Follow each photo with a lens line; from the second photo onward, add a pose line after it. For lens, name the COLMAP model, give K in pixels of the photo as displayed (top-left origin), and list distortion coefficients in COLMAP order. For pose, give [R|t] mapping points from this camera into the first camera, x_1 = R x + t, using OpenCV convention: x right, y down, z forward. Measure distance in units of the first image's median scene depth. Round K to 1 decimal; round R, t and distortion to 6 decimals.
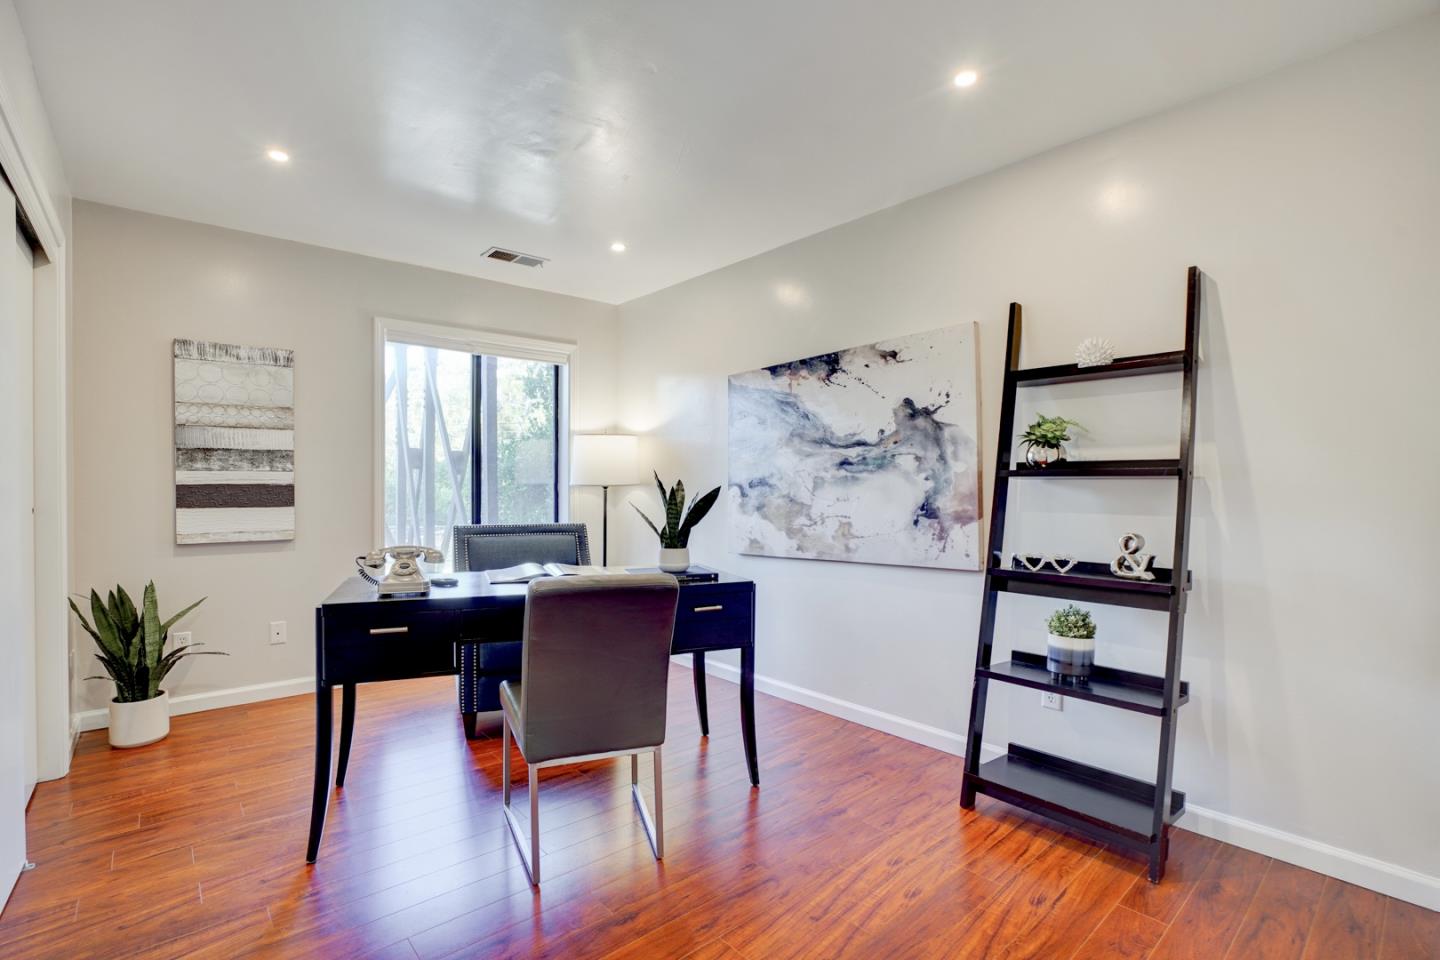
lens RADIAL K [[689.1, 0, 718.5], [0, 689.1, 484.0], [0, 0, 1]] dist [-0.062625, 0.021299]
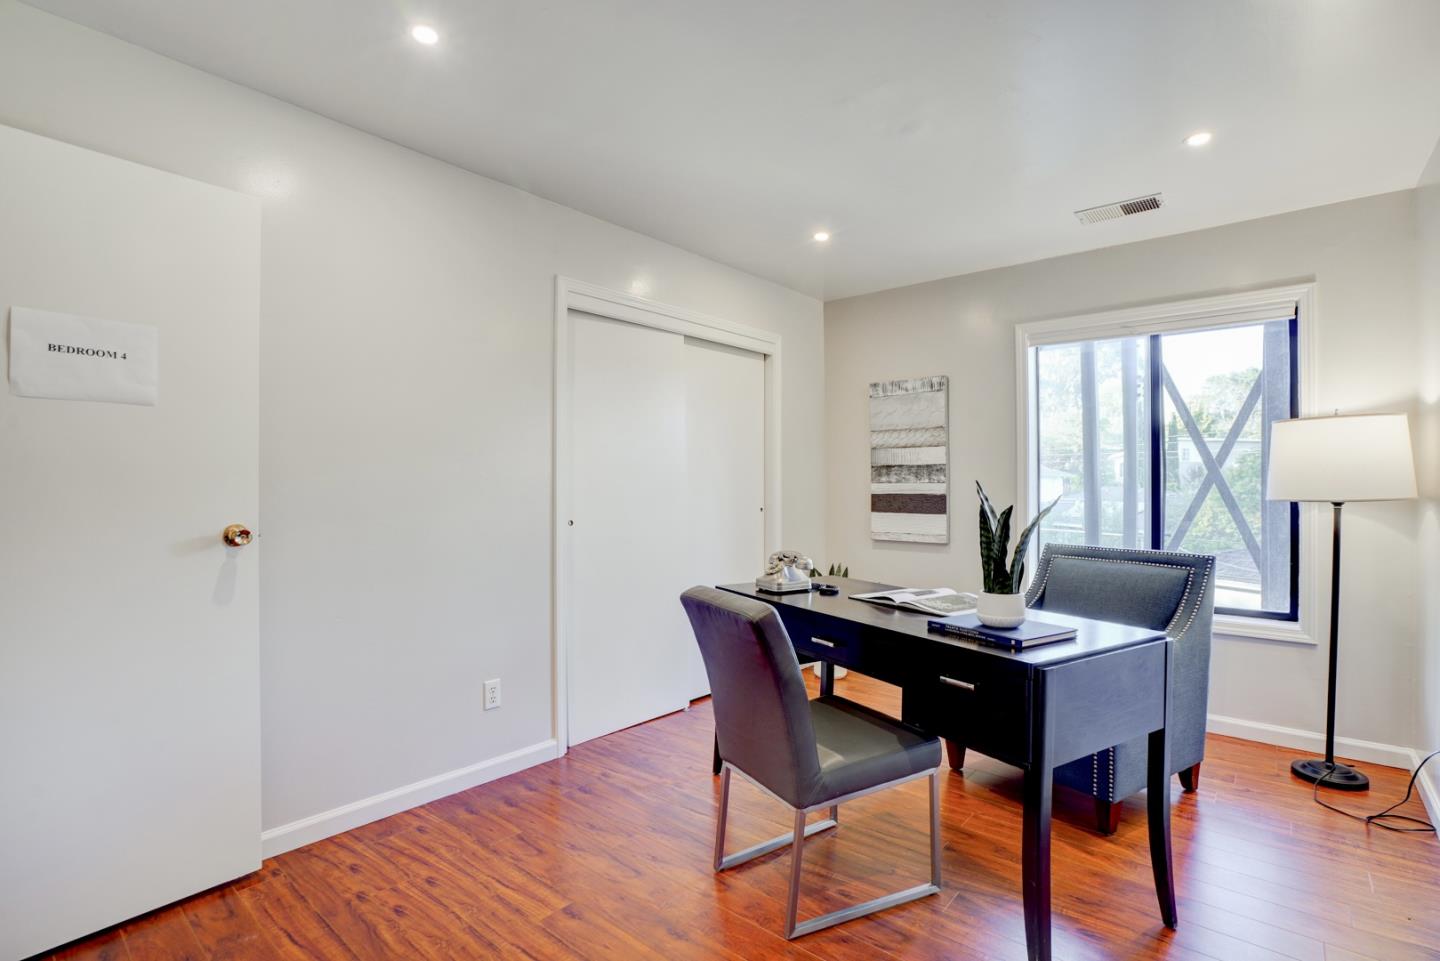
lens RADIAL K [[689.1, 0, 718.5], [0, 689.1, 484.5], [0, 0, 1]] dist [-0.062625, 0.021299]
pose [[0.123095, -0.004780, -0.992383, 0.467985], [-0.004370, 0.999976, -0.005359, -0.008707], [0.992385, 0.004996, 0.123071, 0.504234]]
